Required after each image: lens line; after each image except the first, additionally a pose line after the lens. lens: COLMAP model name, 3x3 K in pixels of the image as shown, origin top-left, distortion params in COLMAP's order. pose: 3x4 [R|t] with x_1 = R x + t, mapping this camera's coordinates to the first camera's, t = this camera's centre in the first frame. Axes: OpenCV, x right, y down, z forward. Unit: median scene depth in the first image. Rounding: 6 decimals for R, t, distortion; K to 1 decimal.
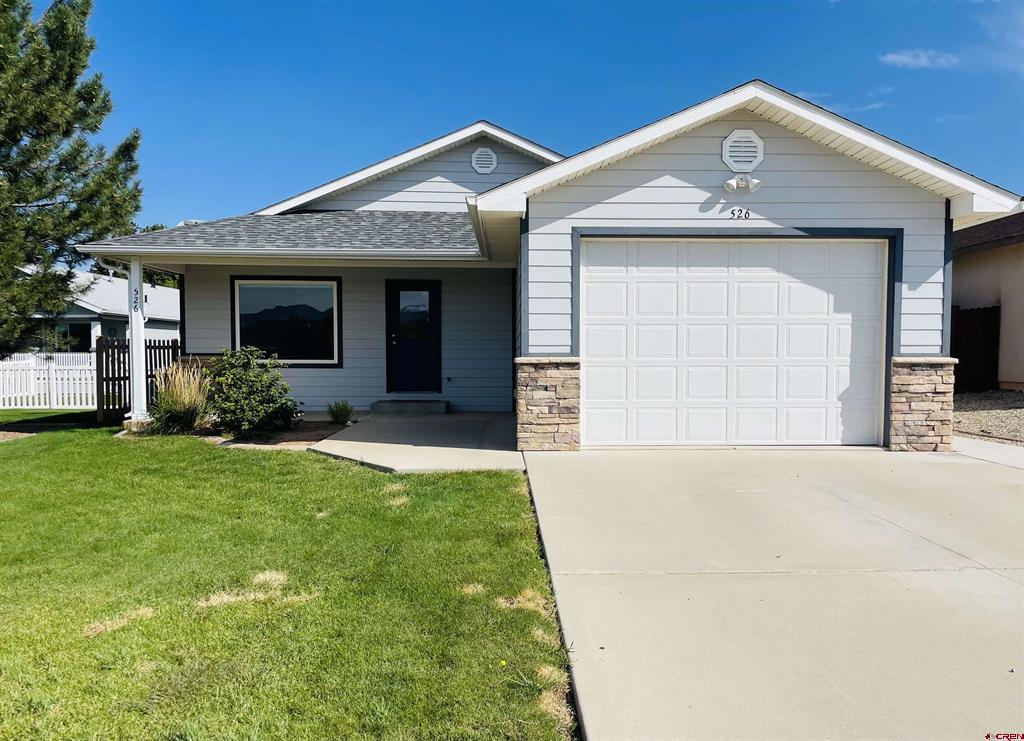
lens RADIAL K [[832.5, 0, 564.3], [0, 832.5, 395.9], [0, 0, 1]] dist [0.078185, -0.092108]
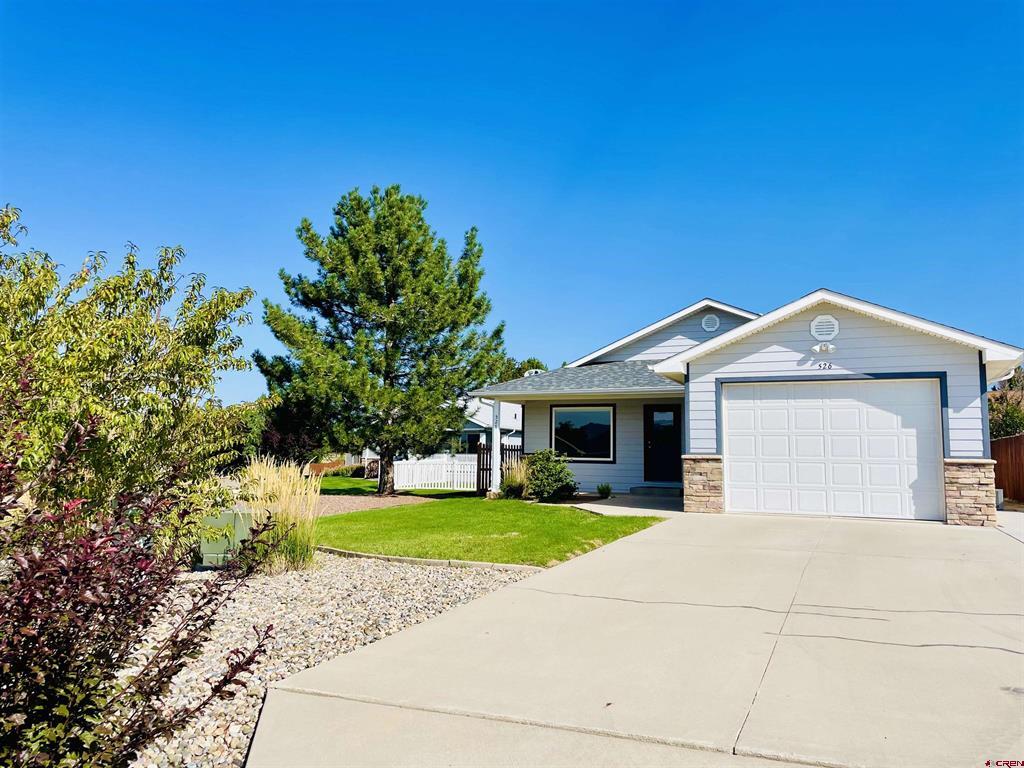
lens RADIAL K [[780.2, 0, 509.8], [0, 780.2, 381.6], [0, 0, 1]] dist [0.014710, -0.004354]
pose [[0.887307, -0.032249, -0.460050, 0.313895], [-0.037206, 0.989295, -0.141108, 0.036707], [0.459676, 0.142323, 0.876608, -0.491246]]
